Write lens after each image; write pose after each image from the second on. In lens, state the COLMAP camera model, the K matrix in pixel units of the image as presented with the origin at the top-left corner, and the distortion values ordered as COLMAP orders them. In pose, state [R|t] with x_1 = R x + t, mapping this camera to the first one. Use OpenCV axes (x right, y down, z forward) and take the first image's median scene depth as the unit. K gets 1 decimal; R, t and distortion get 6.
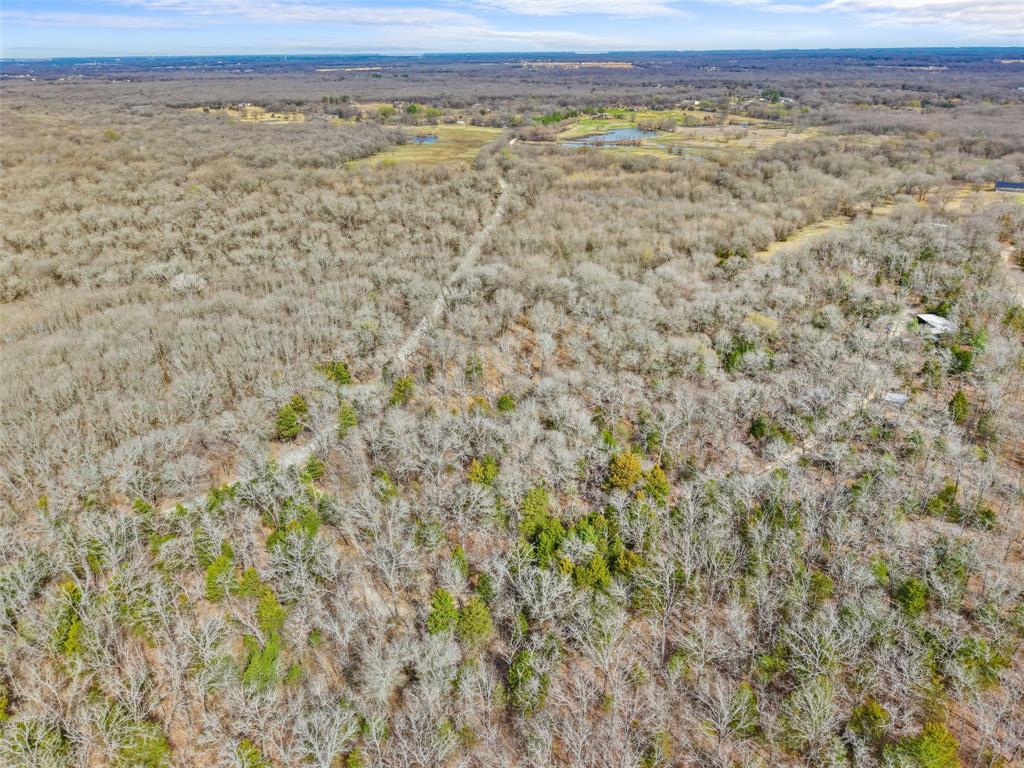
lens RADIAL K [[718.5, 0, 512.0], [0, 718.5, 384.0], [0, 0, 1]] dist [0.070012, -0.000481]
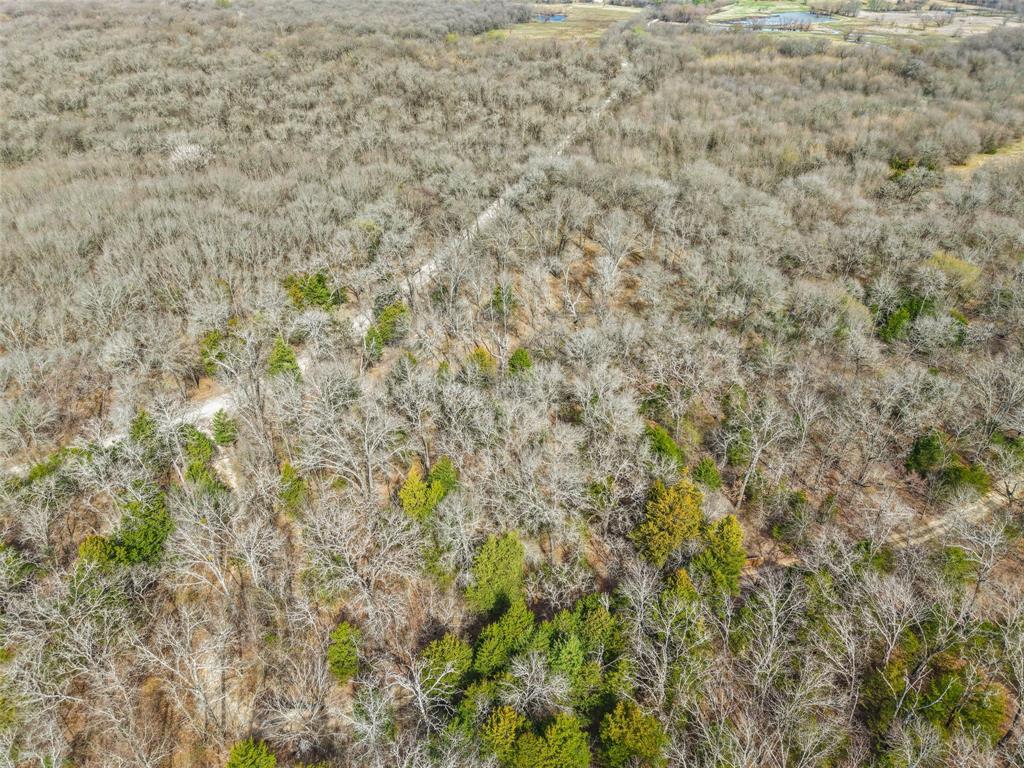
lens RADIAL K [[730.7, 0, 512.0], [0, 730.7, 384.0], [0, 0, 1]] dist [-0.006291, 0.035819]
pose [[0.980942, 0.112111, -0.158694, 0.052257], [-0.092411, 0.987651, 0.126510, -0.020084], [0.170917, -0.109434, 0.979189, 0.194575]]
